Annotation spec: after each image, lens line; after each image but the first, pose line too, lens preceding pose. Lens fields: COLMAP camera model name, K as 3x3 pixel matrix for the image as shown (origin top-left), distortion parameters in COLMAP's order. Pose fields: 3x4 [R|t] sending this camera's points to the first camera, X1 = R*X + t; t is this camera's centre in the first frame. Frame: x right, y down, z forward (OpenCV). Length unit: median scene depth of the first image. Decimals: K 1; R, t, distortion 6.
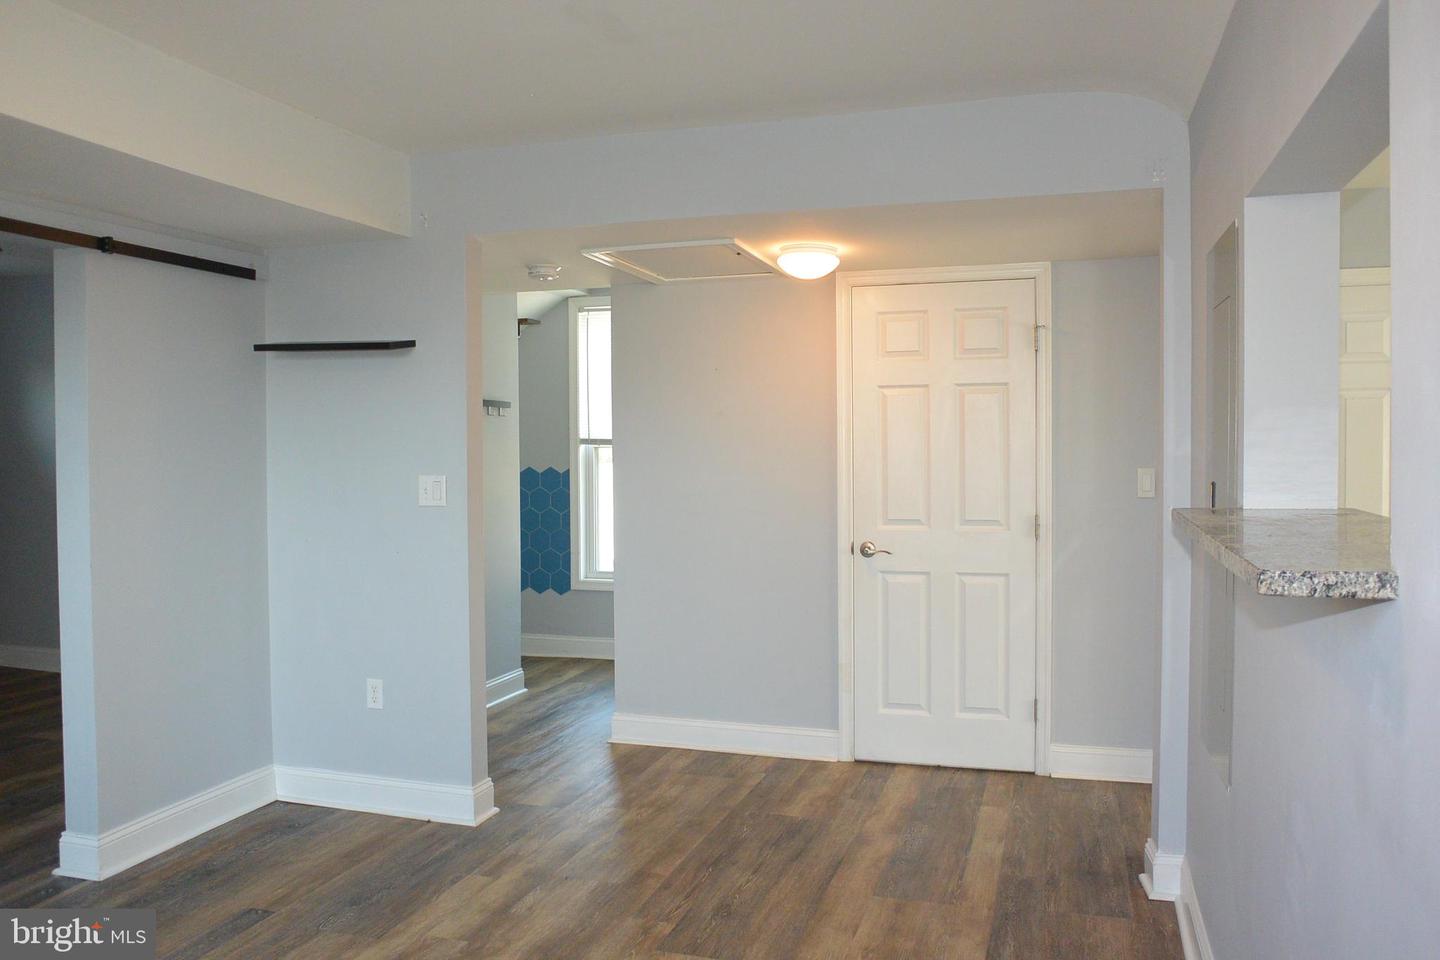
lens RADIAL K [[1129.6, 0, 697.6], [0, 1129.6, 477.3], [0, 0, 1]] dist [-0.086858, 0.066060]
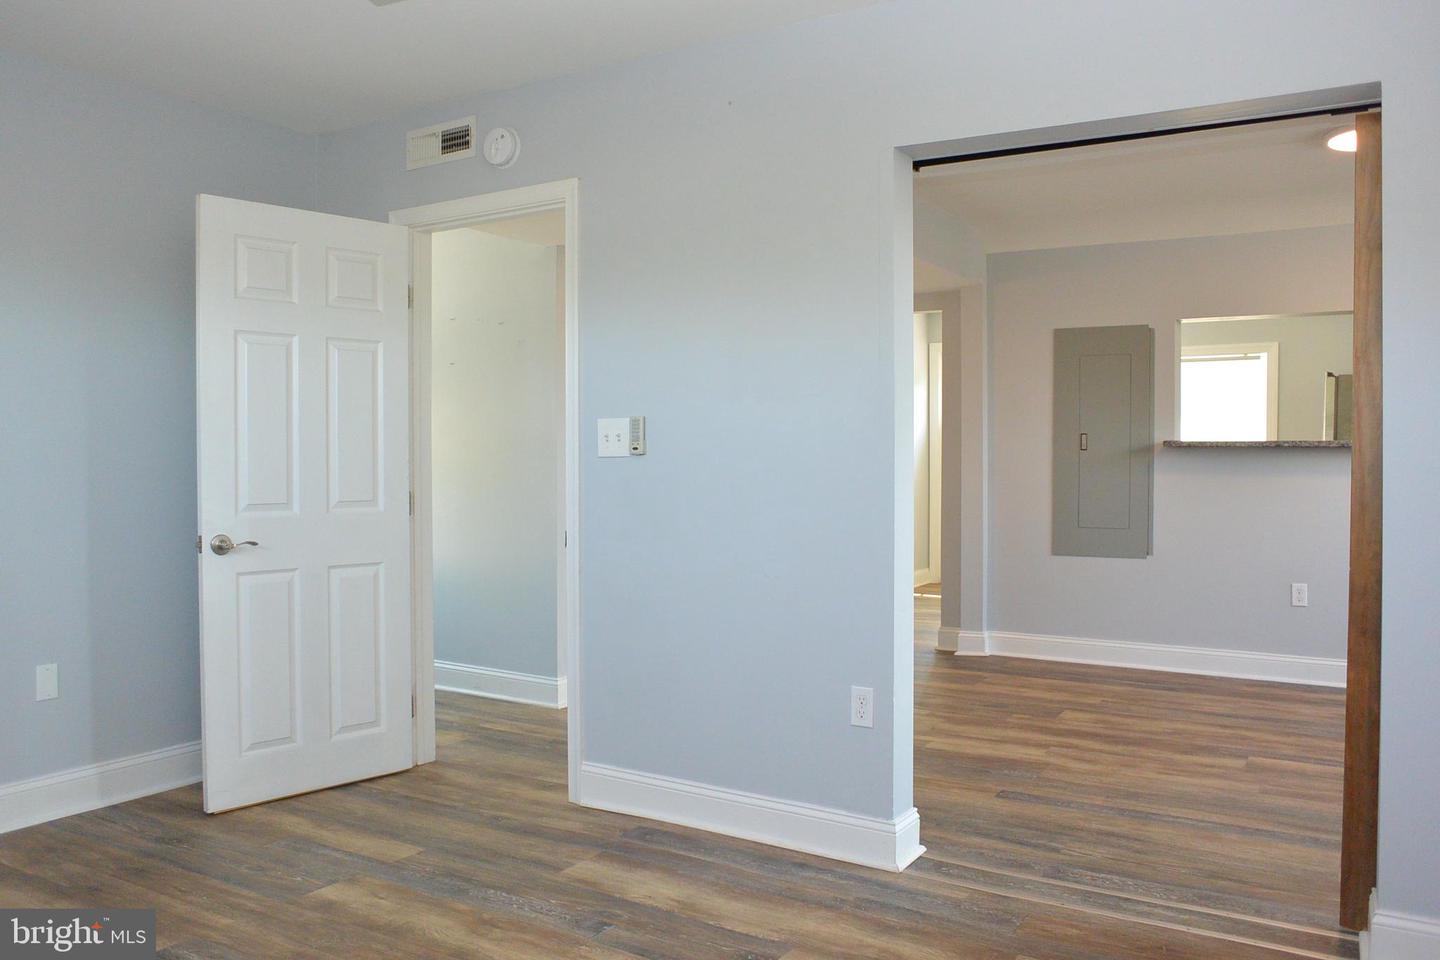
lens RADIAL K [[1129.6, 0, 709.6], [0, 1129.6, 471.3], [0, 0, 1]] dist [-0.086858, 0.066060]
pose [[0.232296, -0.008512, 0.972608, -1.139586], [0.022761, 0.999735, 0.003313, 0.032357], [-0.972379, 0.021368, 0.232428, 0.727403]]
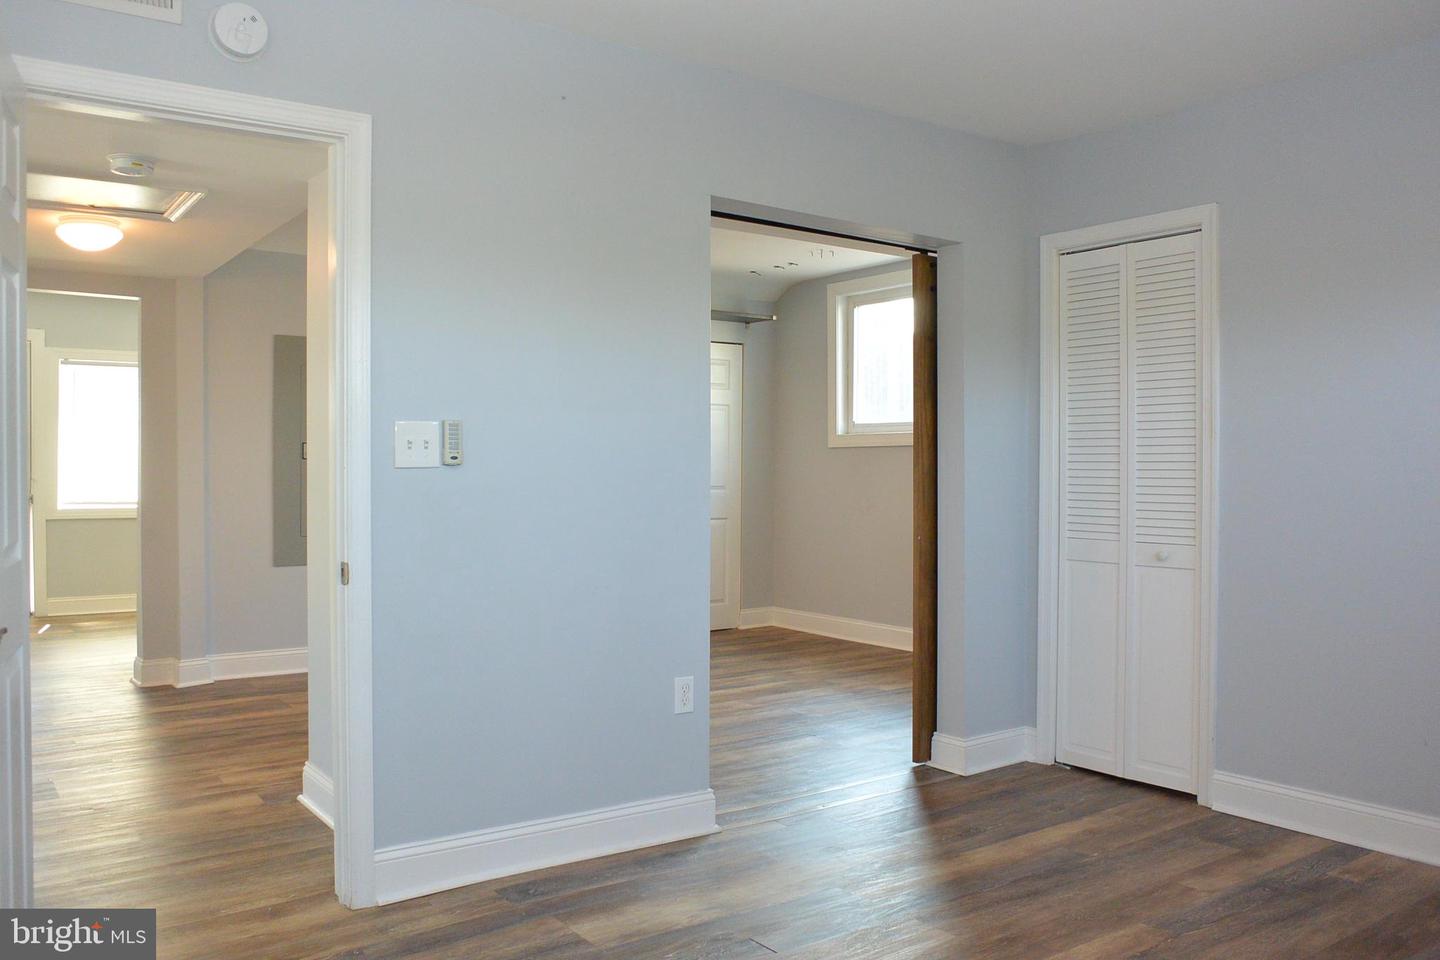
lens RADIAL K [[1129.6, 0, 710.1], [0, 1129.6, 471.6], [0, 0, 1]] dist [-0.086858, 0.066060]
pose [[-0.809560, 0.000038, 0.587037, -0.904649], [0.016721, 0.999596, 0.022994, 0.013583], [-0.586799, 0.028431, -0.809233, 1.406231]]
